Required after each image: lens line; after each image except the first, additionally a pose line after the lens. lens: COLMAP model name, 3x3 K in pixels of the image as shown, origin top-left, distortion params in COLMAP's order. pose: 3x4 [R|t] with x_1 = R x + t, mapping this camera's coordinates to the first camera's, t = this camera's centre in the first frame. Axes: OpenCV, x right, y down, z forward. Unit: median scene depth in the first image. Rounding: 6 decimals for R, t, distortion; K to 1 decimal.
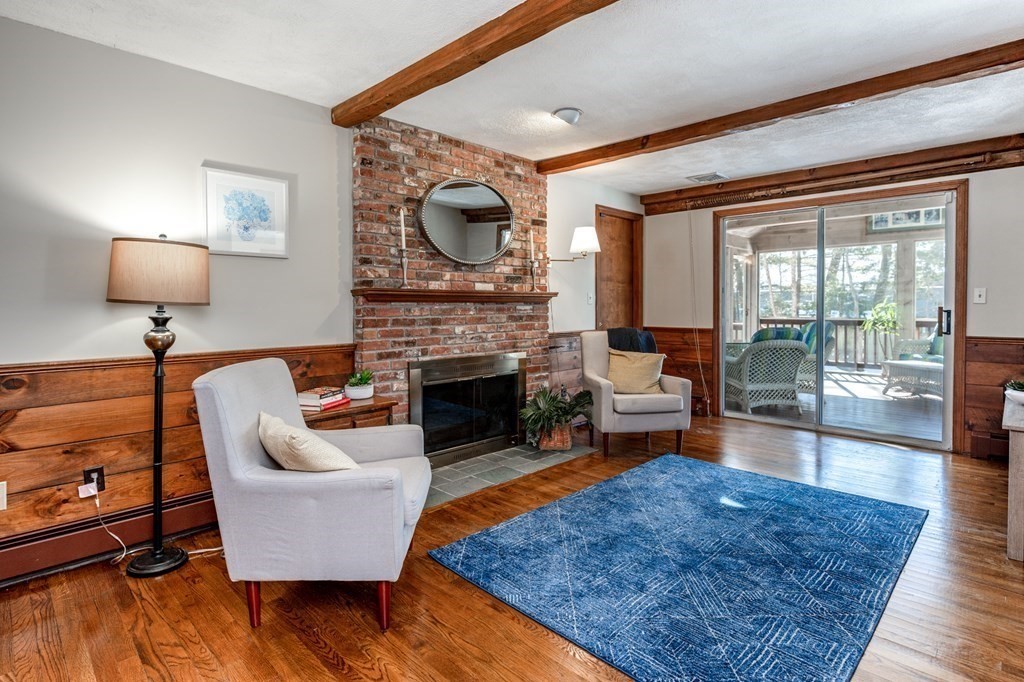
lens RADIAL K [[525.0, 0, 512.5], [0, 525.0, 320.3], [0, 0, 1]] dist [-0.002031, -0.000313]
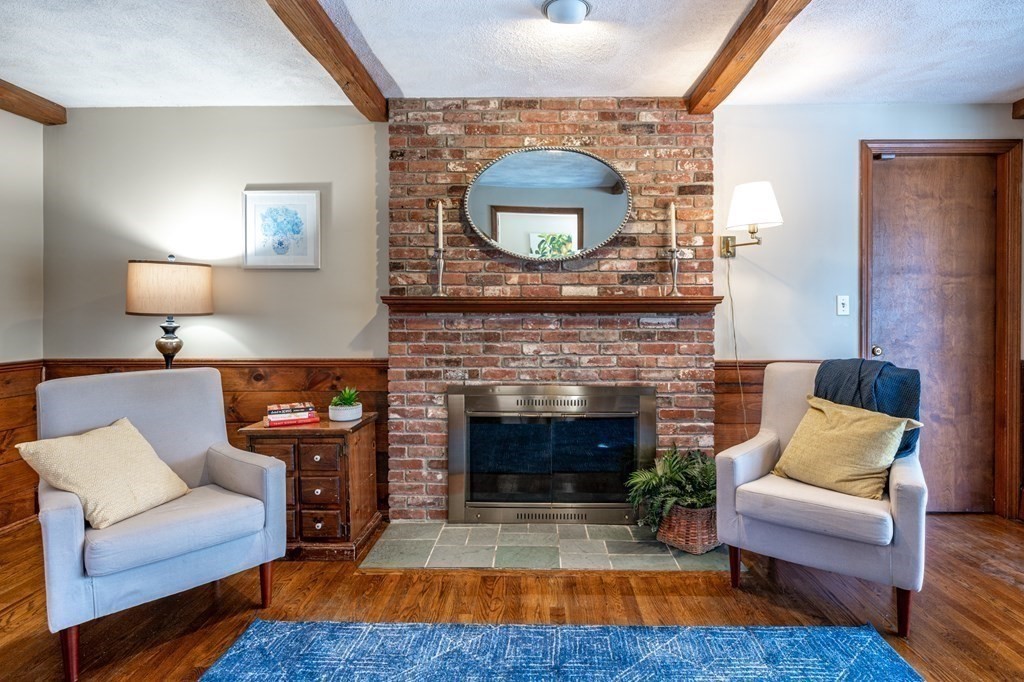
lens RADIAL K [[549.5, 0, 514.4], [0, 549.5, 323.9], [0, 0, 1]] dist [-0.002451, -0.000265]
pose [[0.689021, 0.012173, -0.724639, 0.498284], [-0.022995, 0.999723, -0.005071, -0.014734], [0.724376, 0.020157, 0.689110, 0.477262]]
